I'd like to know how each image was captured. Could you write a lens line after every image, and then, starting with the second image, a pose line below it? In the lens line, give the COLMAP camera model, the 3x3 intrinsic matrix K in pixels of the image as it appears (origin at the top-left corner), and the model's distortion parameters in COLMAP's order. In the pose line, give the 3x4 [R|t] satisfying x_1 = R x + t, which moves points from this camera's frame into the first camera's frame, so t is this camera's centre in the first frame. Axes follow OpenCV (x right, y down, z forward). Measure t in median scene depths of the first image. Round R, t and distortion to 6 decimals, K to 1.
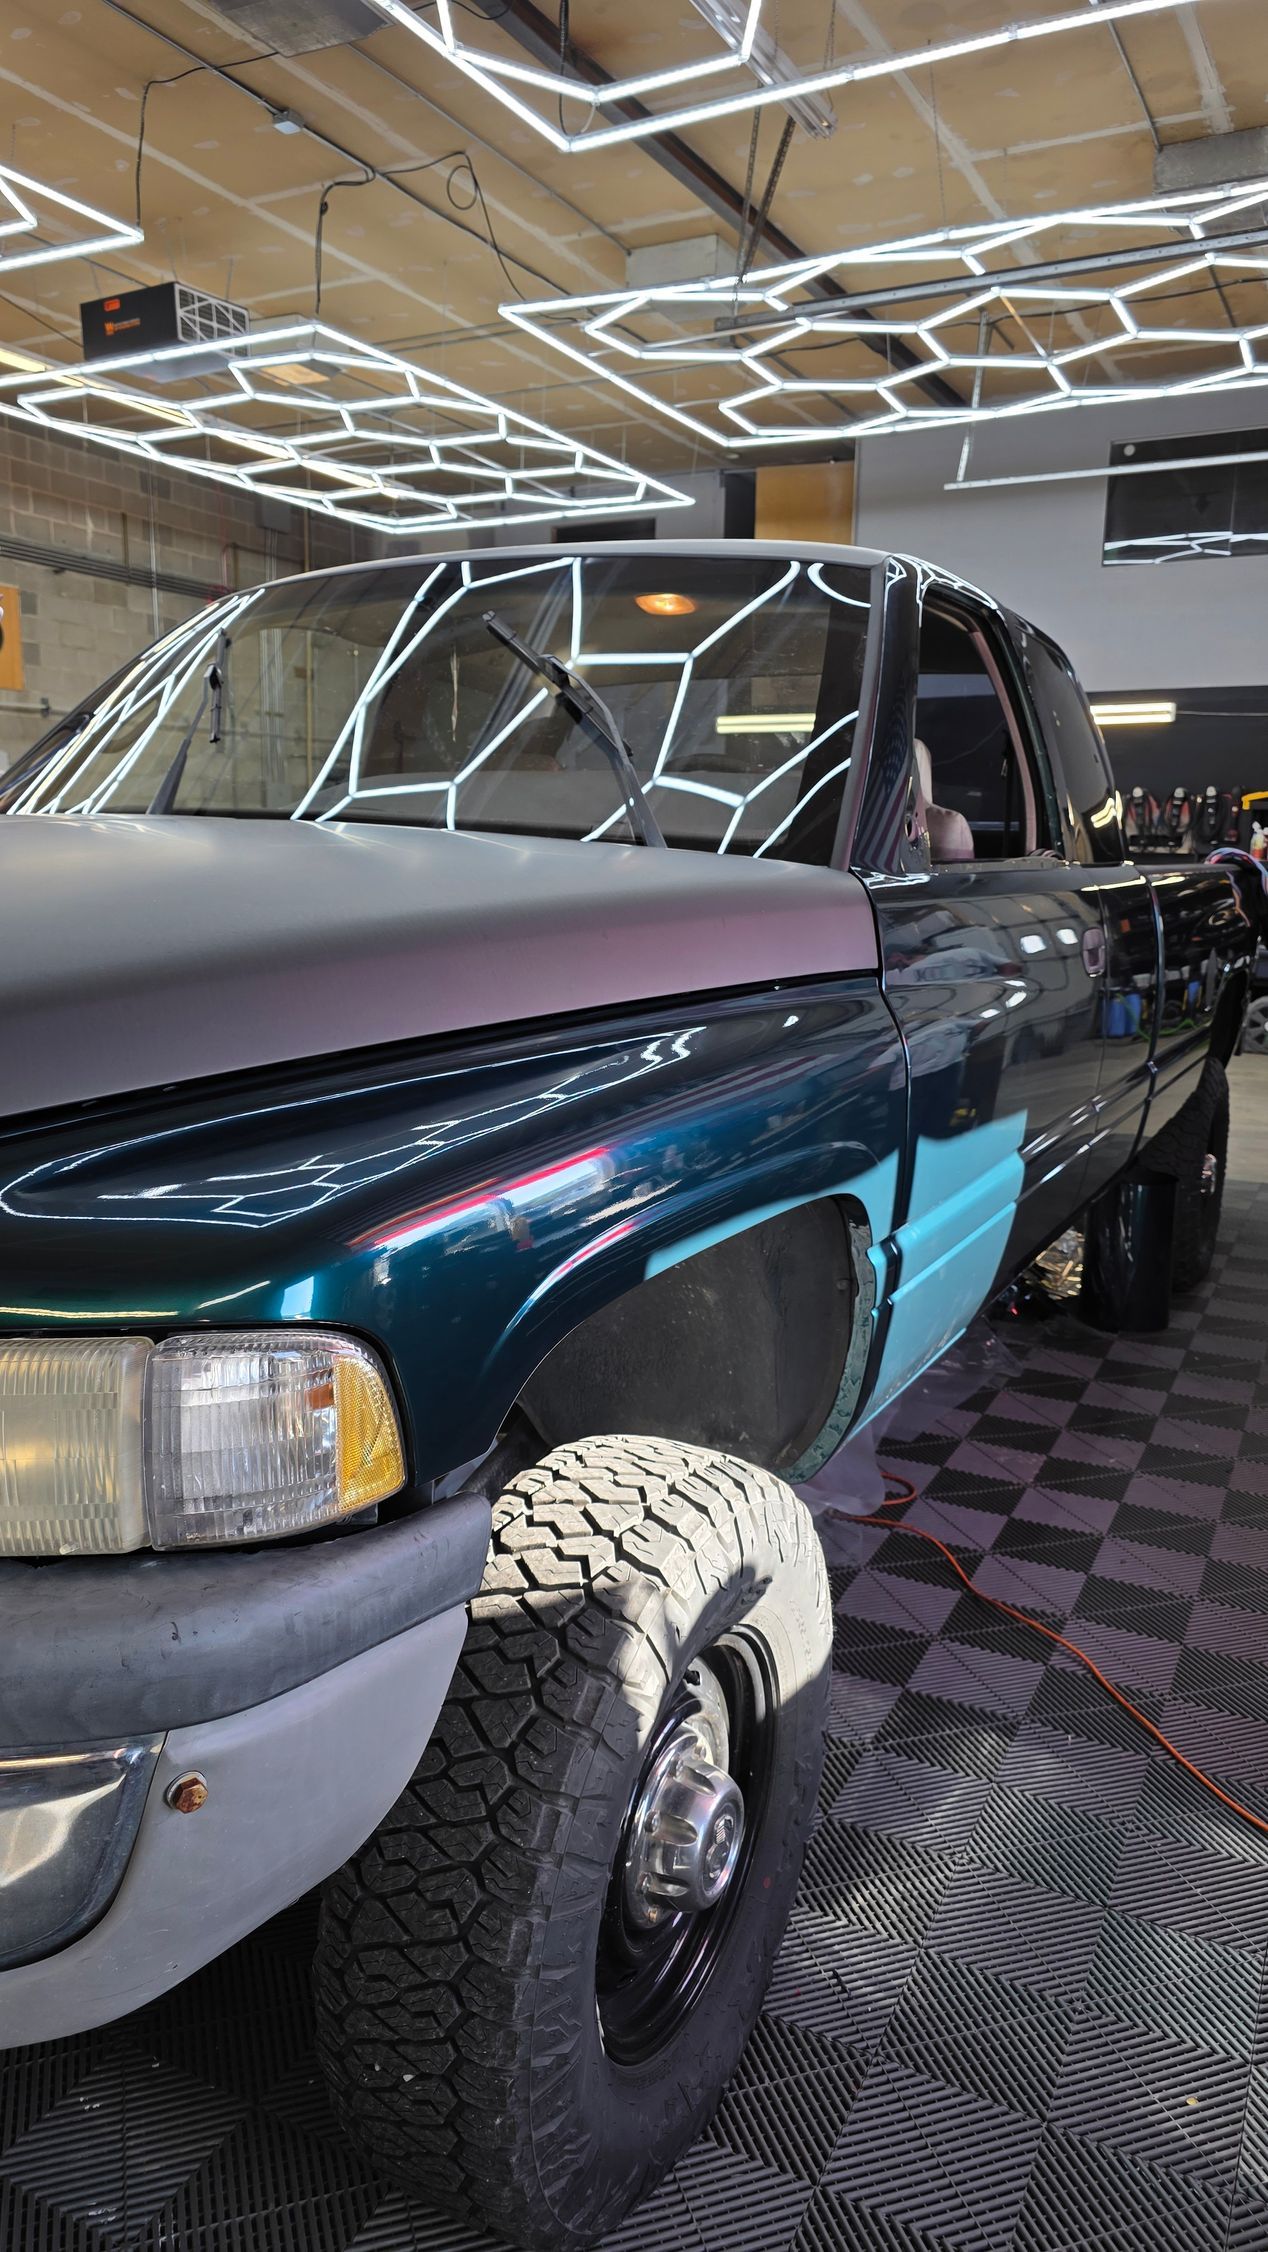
lens RADIAL K [[1489.2, 0, 634.0], [0, 1489.2, 1126.0], [0, 0, 1]] dist [-0.002114, -0.001973]
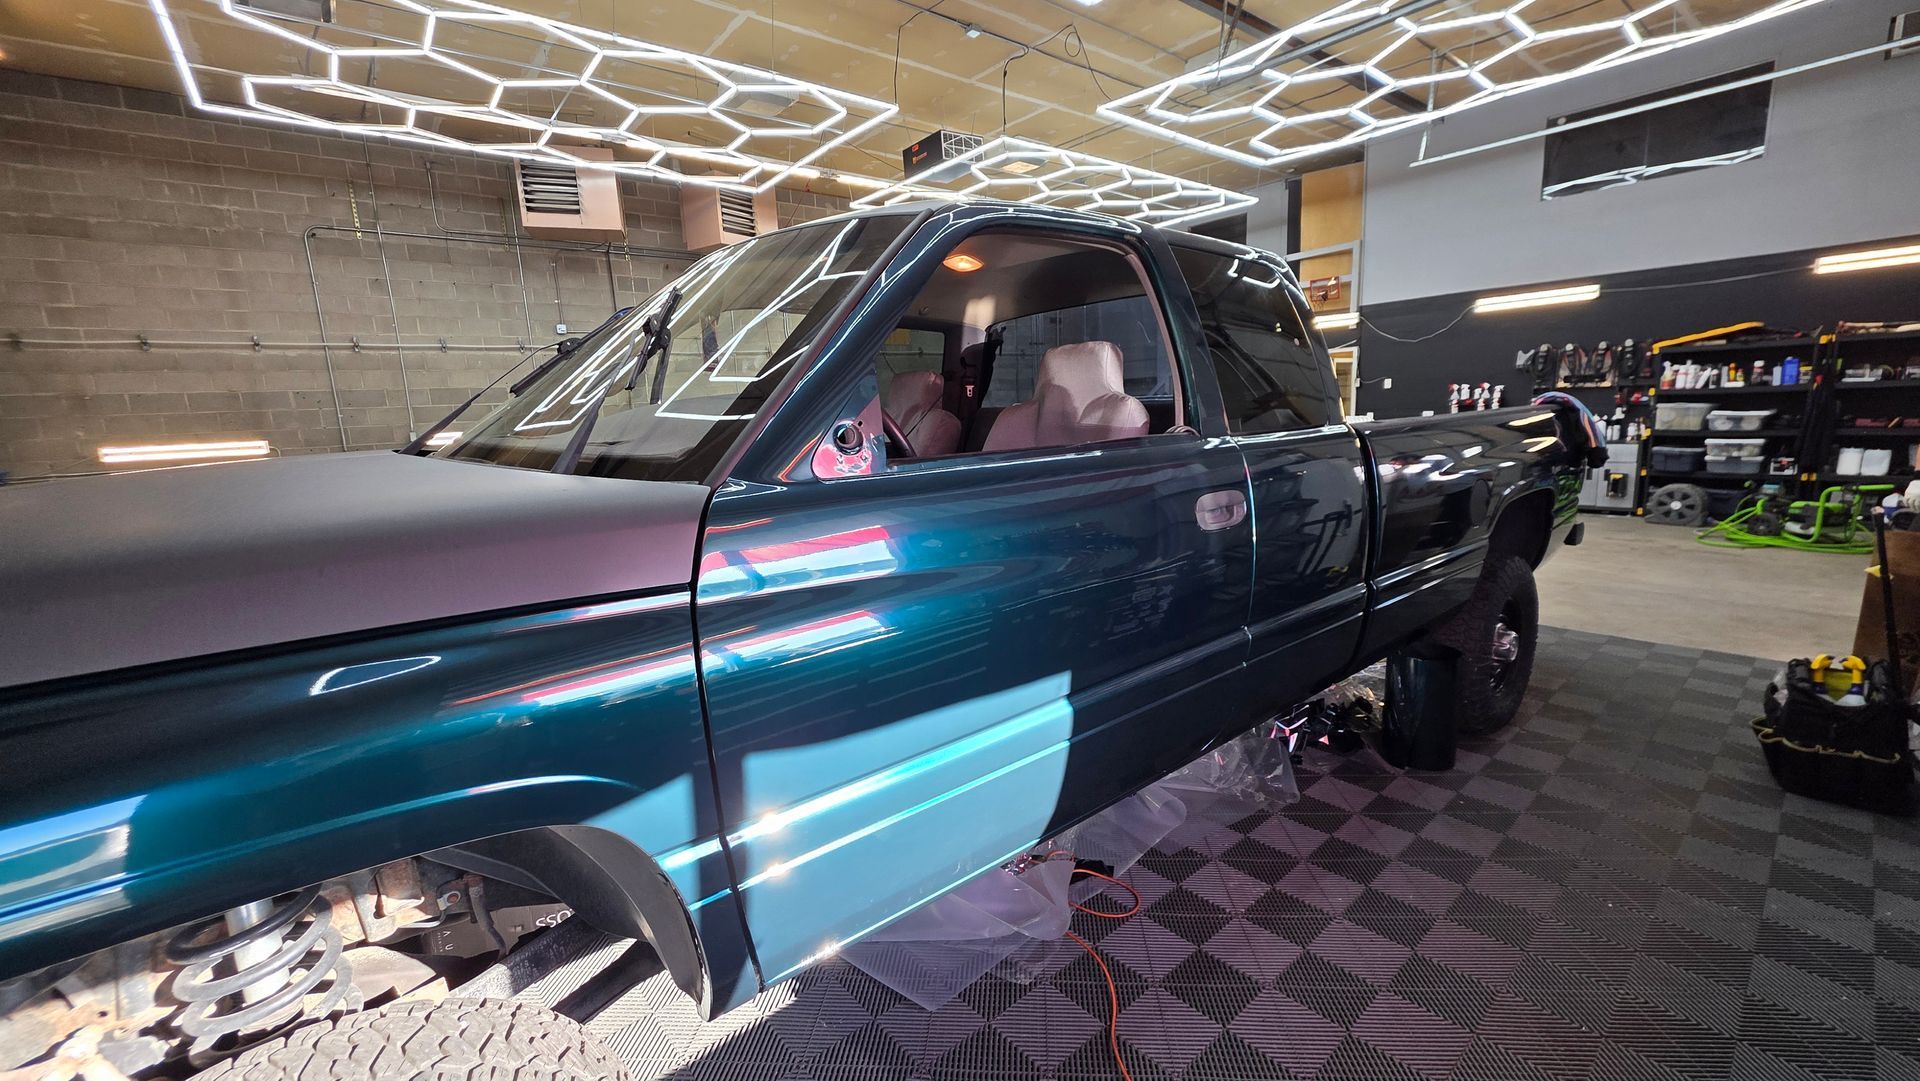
lens RADIAL K [[760.6, 0, 960.0], [0, 760.6, 540.5], [0, 0, 1]] dist [0.000364, -0.000016]
pose [[0.925681, 0.009351, -0.378189, 0.094144], [-0.013428, 0.999877, -0.008143, -0.024092], [0.378066, 0.012616, 0.925693, 0.097125]]
